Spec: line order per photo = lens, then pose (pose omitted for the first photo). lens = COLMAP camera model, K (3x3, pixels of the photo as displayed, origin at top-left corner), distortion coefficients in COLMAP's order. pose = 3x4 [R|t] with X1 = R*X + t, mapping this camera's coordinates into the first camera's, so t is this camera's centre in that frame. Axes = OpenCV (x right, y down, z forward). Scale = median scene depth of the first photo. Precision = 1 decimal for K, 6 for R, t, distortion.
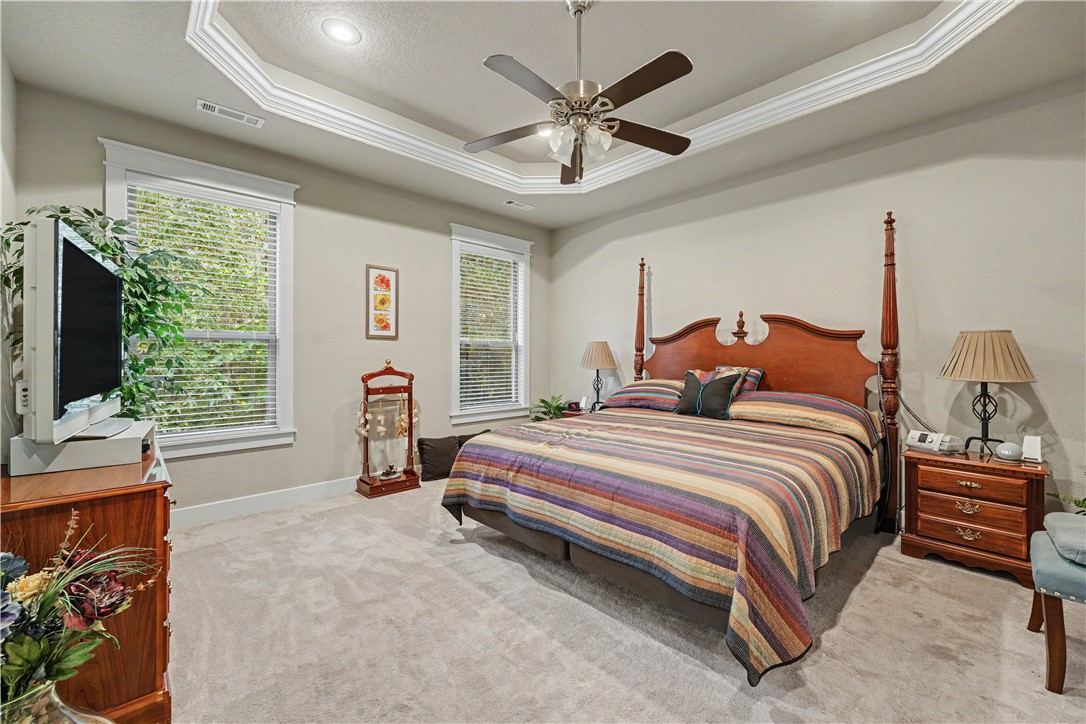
lens RADIAL K [[433.2, 0, 542.6], [0, 433.2, 357.1], [0, 0, 1]] dist [-0.001010, -0.000032]
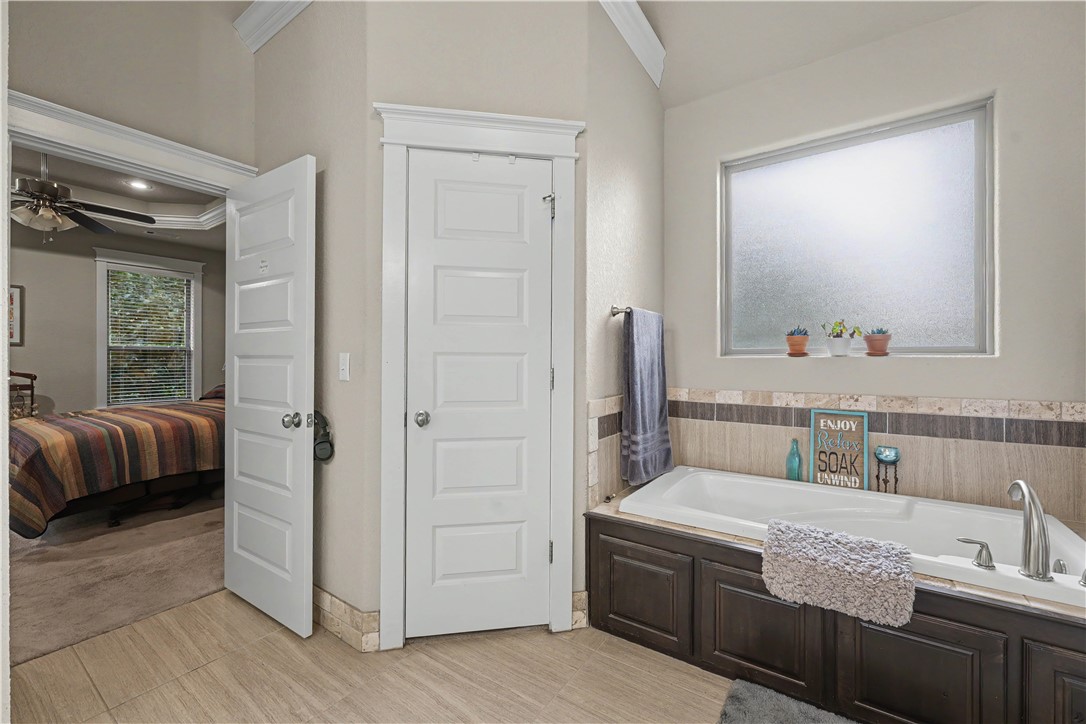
lens RADIAL K [[439.2, 0, 542.1], [0, 439.2, 358.4], [0, 0, 1]] dist [-0.001417, -0.000227]
pose [[0.975726, -0.002489, 0.218983, 0.830879], [0.002724, 0.999996, -0.000775, -0.000847], [-0.218980, 0.001353, 0.975728, -0.507245]]
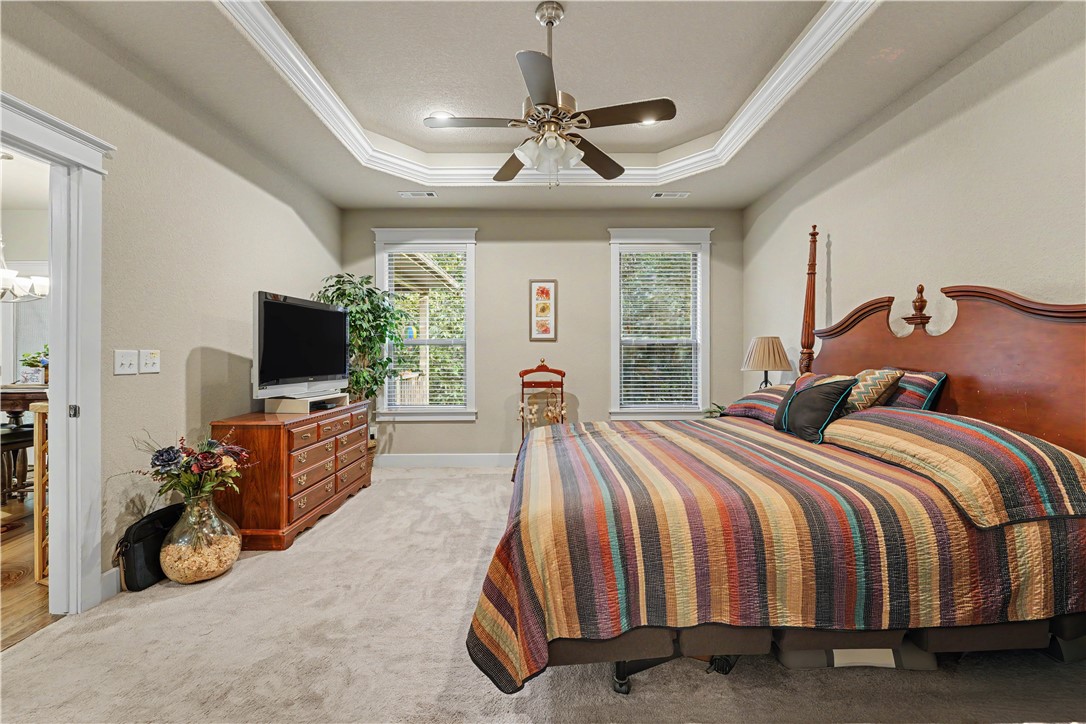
lens RADIAL K [[439.2, 0, 542.1], [0, 439.2, 358.4], [0, 0, 1]] dist [-0.001417, -0.000227]
pose [[0.736189, 0.000319, -0.676776, 0.448182], [0.002277, 0.999993, 0.002949, 0.001774], [0.676772, -0.003712, 0.736183, 0.121787]]
